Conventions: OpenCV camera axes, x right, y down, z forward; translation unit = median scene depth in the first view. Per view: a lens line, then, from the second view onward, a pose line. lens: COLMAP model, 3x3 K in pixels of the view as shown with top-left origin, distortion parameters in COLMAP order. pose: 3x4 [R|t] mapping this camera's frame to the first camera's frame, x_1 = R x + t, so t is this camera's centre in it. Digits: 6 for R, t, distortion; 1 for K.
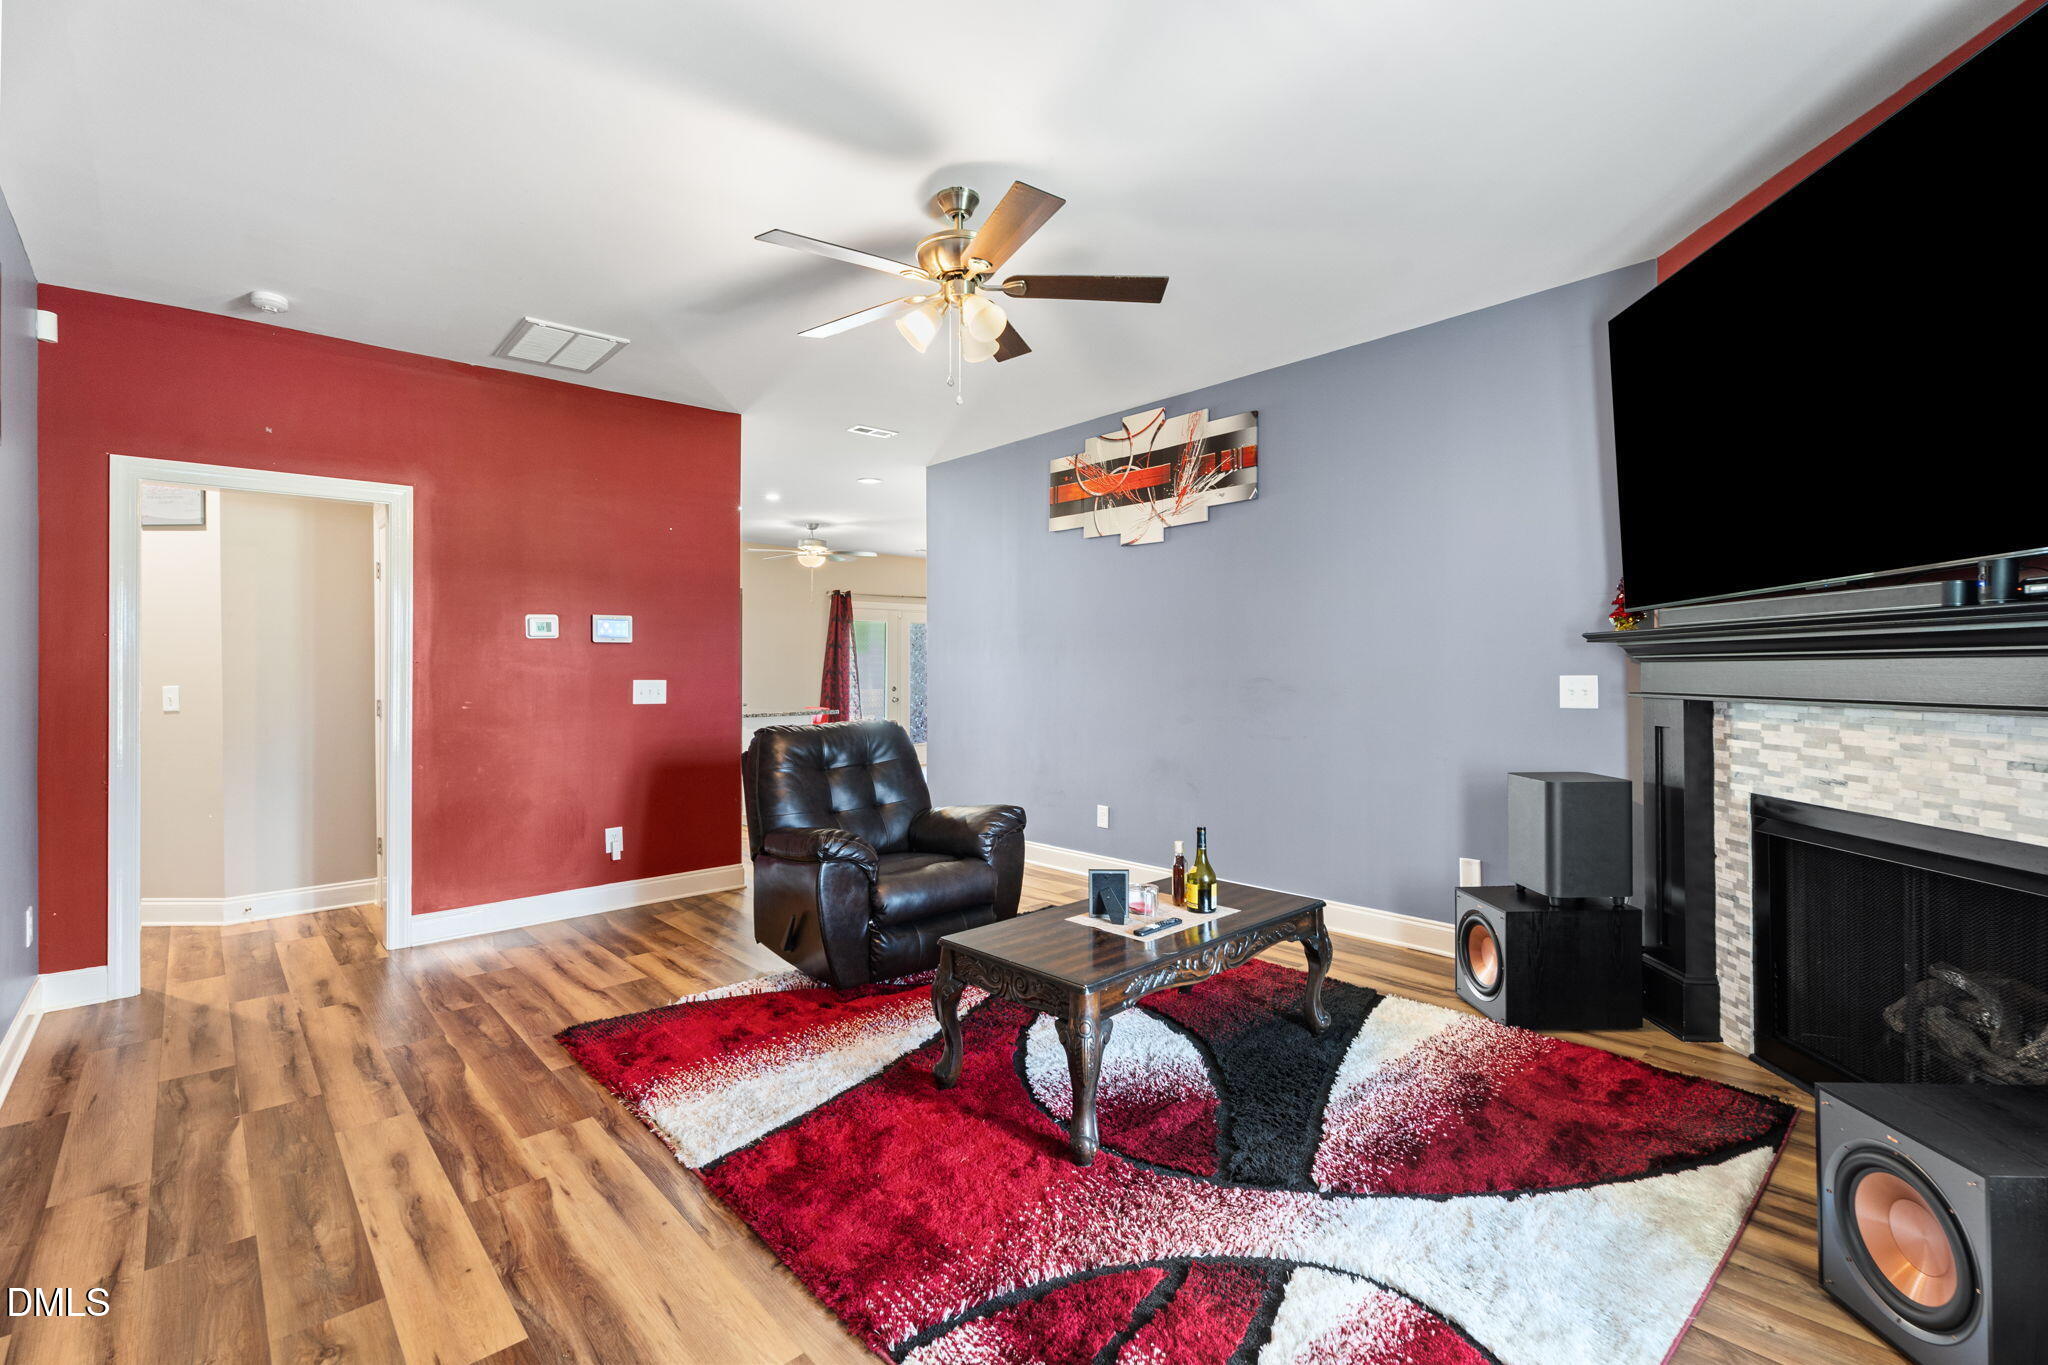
lens RADIAL K [[901.2, 0, 1032.6], [0, 901.2, 672.3], [0, 0, 1]] dist [0.002421, -0.000392]
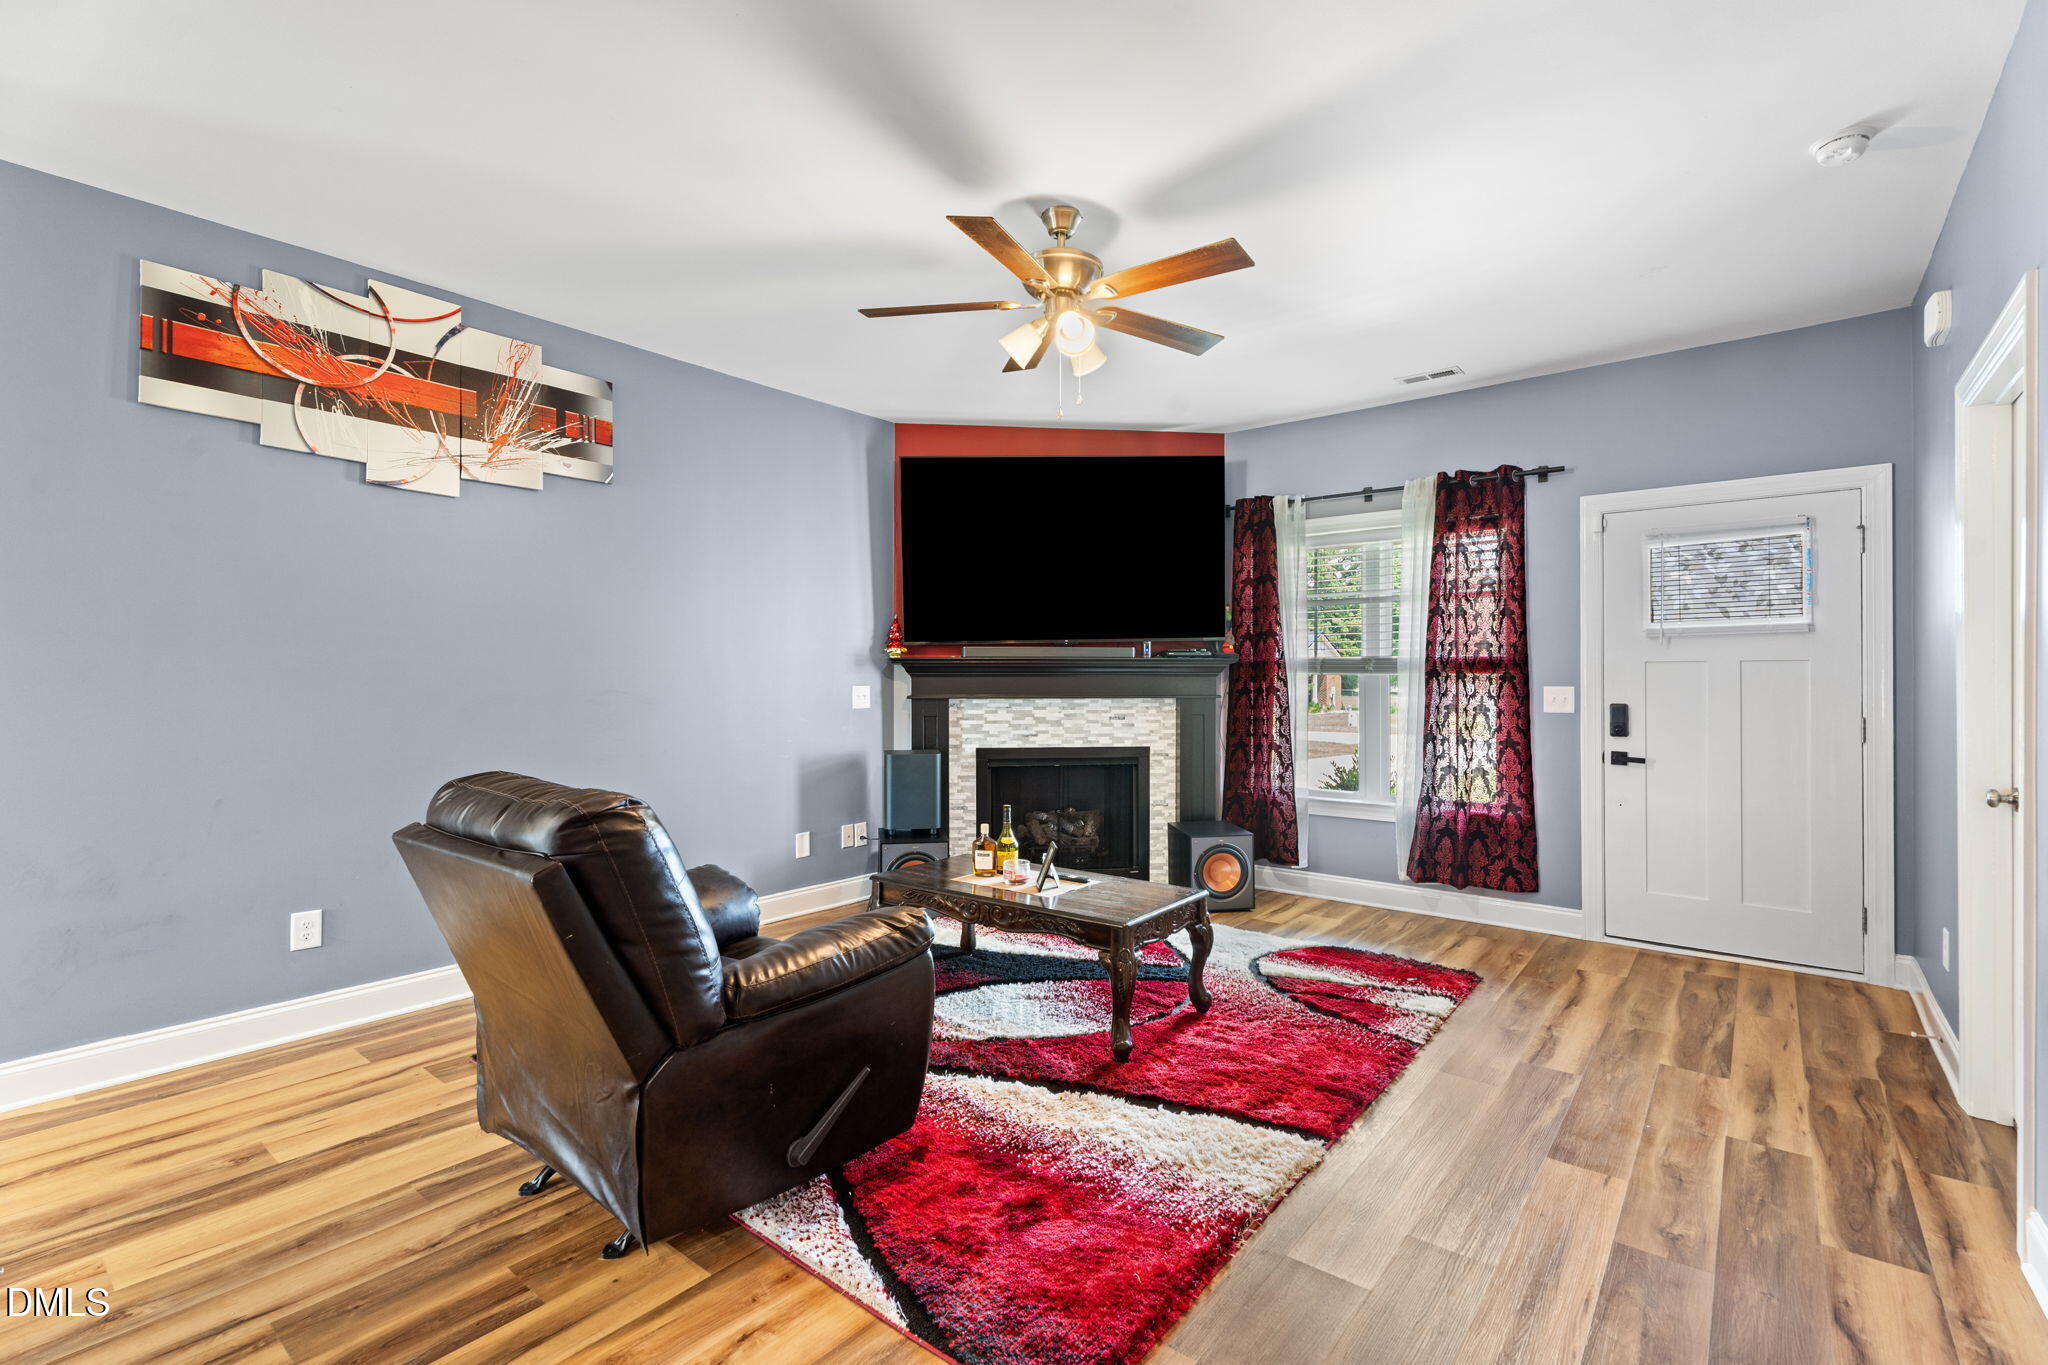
lens RADIAL K [[910.1, 0, 1012.4], [0, 910.1, 691.5], [0, 0, 1]] dist [0.002380, 0.000233]
pose [[-0.131786, -0.006175, 0.991259, -0.672223], [0.004033, 0.999969, 0.006766, 0.002729], [-0.991270, 0.004890, -0.131757, 0.730424]]
